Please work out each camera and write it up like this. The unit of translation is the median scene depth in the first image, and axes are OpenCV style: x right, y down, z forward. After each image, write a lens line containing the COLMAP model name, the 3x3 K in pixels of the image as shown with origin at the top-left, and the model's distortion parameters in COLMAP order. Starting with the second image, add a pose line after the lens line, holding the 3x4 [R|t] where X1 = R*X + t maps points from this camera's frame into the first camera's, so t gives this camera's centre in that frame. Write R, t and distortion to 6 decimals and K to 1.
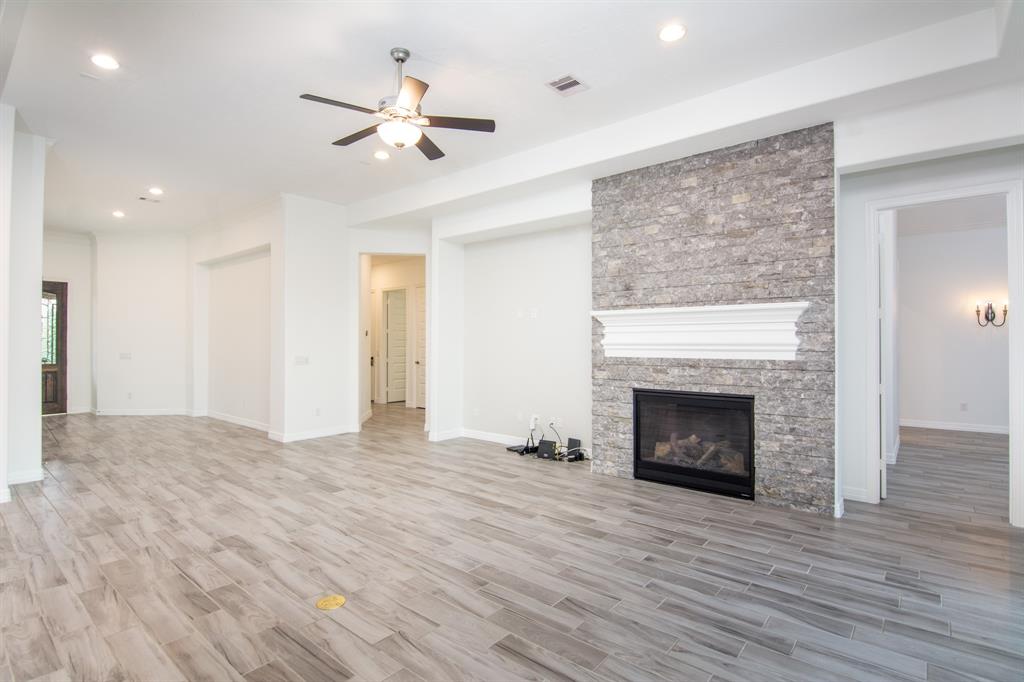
lens RADIAL K [[499.8, 0, 504.2], [0, 499.8, 335.9], [0, 0, 1]] dist [-0.015952, -0.002756]
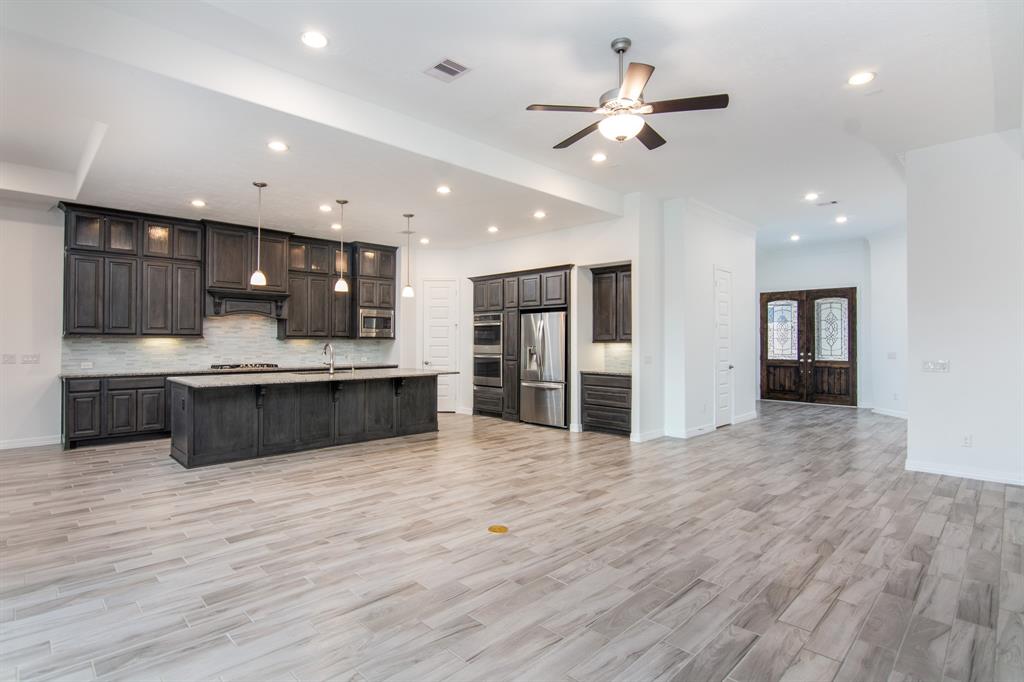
lens RADIAL K [[499.8, 0, 498.4], [0, 499.8, 338.3], [0, 0, 1]] dist [-0.015952, -0.002756]
pose [[-0.097682, -0.004465, -0.995208, 0.645269], [0.011201, 0.999922, -0.005586, 0.005463], [0.995155, -0.011693, -0.097625, 0.705914]]
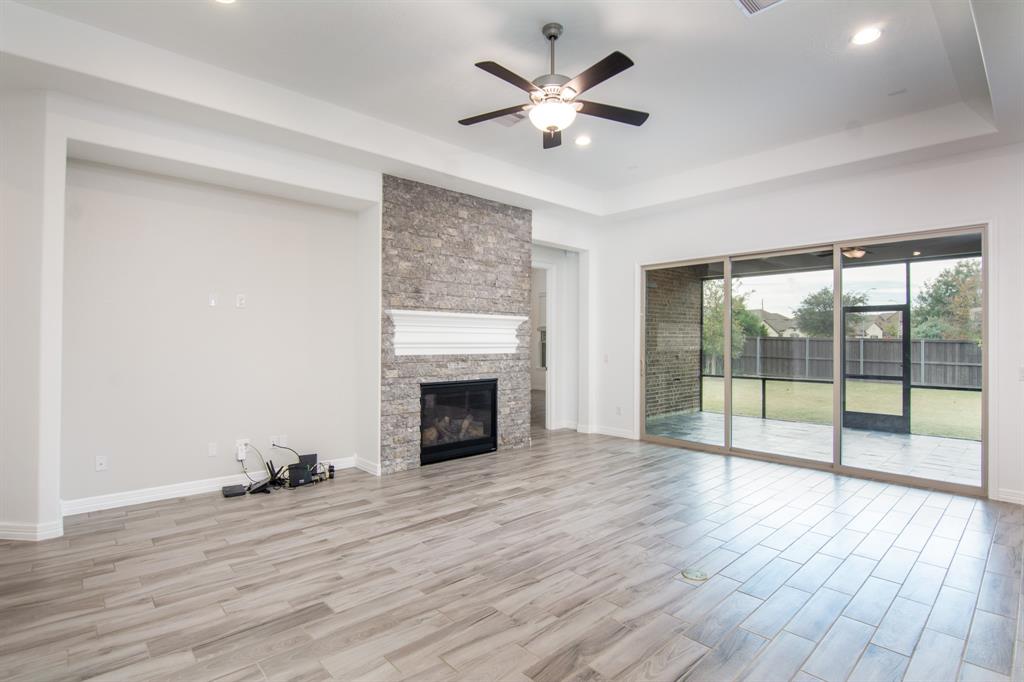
lens RADIAL K [[499.8, 0, 508.2], [0, 499.8, 337.8], [0, 0, 1]] dist [-0.015952, -0.002756]
pose [[0.118285, 0.005821, 0.992963, -0.941944], [-0.017974, 0.999832, -0.003720, 0.006609], [-0.992817, -0.017408, 0.118370, 0.800745]]
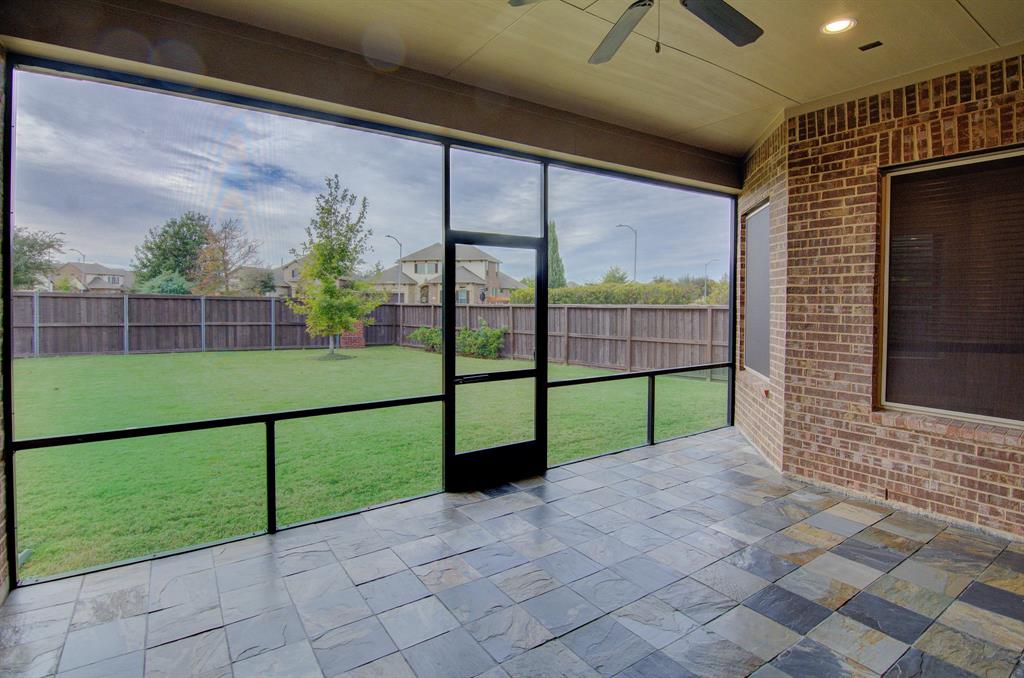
lens RADIAL K [[499.8, 0, 507.3], [0, 499.8, 303.4], [0, 0, 1]] dist [-0.015952, -0.002756]
pose [[-0.963628, -0.007425, 0.267143, 0.952375], [-0.008930, 0.999950, -0.004416, -0.013108], [-0.267097, -0.006641, -0.963647, 0.544654]]
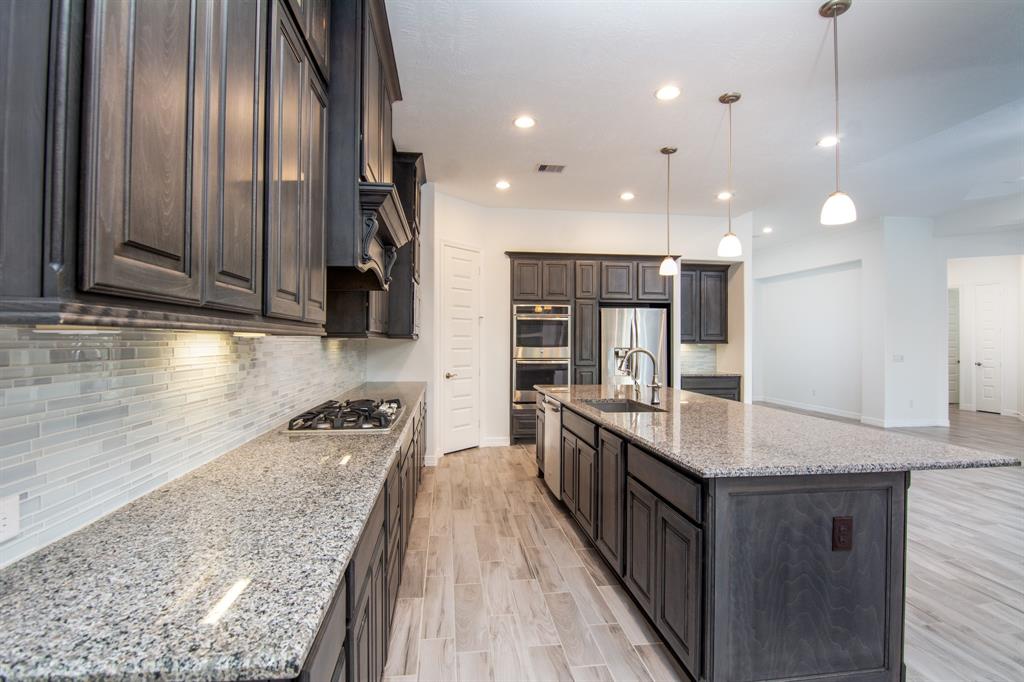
lens RADIAL K [[499.8, 0, 505.6], [0, 499.8, 336.7], [0, 0, 1]] dist [-0.015952, -0.002756]
pose [[0.730936, -0.000832, -0.682446, -0.490664], [0.004151, 0.999986, 0.003226, -0.016143], [0.682434, -0.005190, 0.730929, -0.781494]]
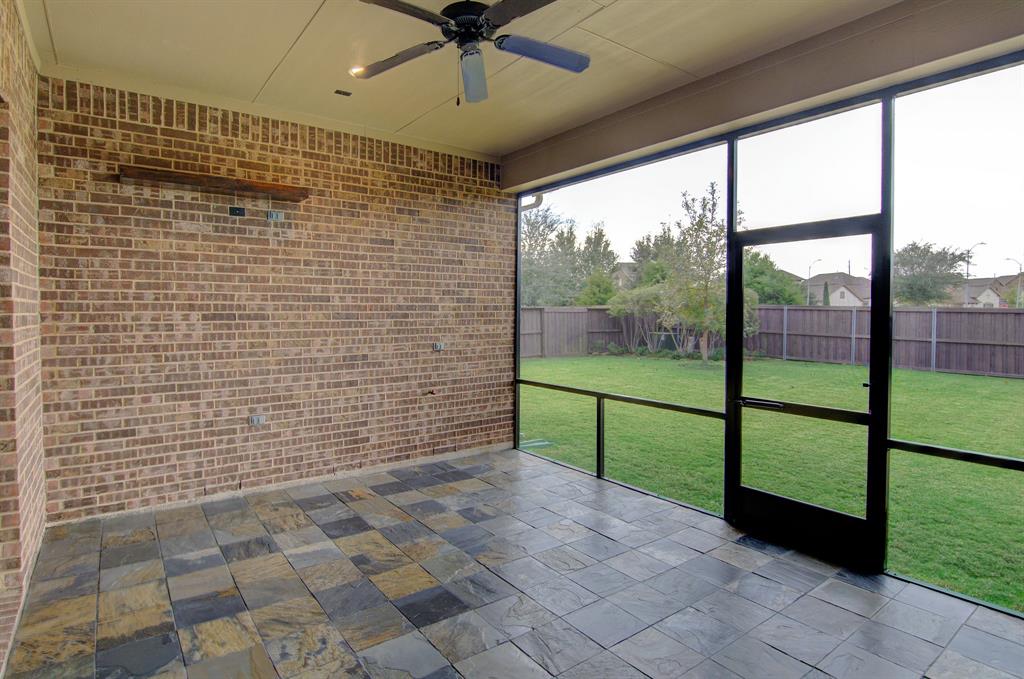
lens RADIAL K [[538.6, 0, 496.3], [0, 538.6, 321.1], [0, 0, 1]] dist [-0.024116, -0.001172]
pose [[0.238997, -0.018716, 0.970840, 0.313366], [-0.014196, 0.999640, 0.022766, -0.019940], [-0.970916, -0.019223, 0.238646, -0.177407]]
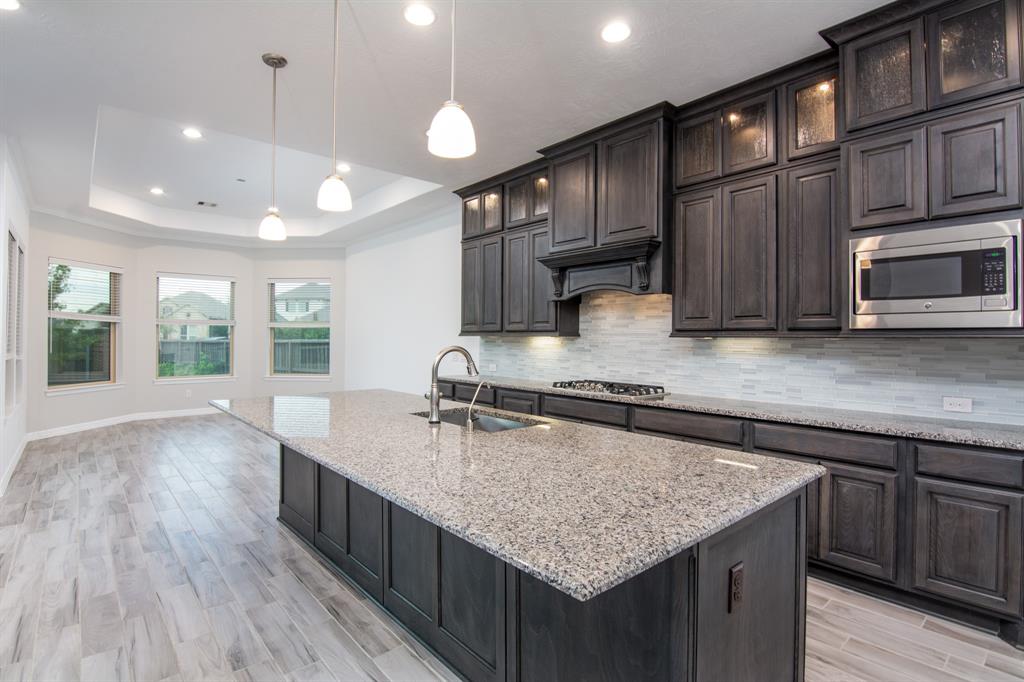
lens RADIAL K [[499.8, 0, 506.5], [0, 499.8, 335.3], [0, 0, 1]] dist [-0.015952, -0.002756]
pose [[-0.988191, -0.005174, 0.153137, -1.070876], [-0.008418, 0.999754, -0.020539, 0.005713], [-0.152993, -0.021585, -0.987992, 0.622939]]
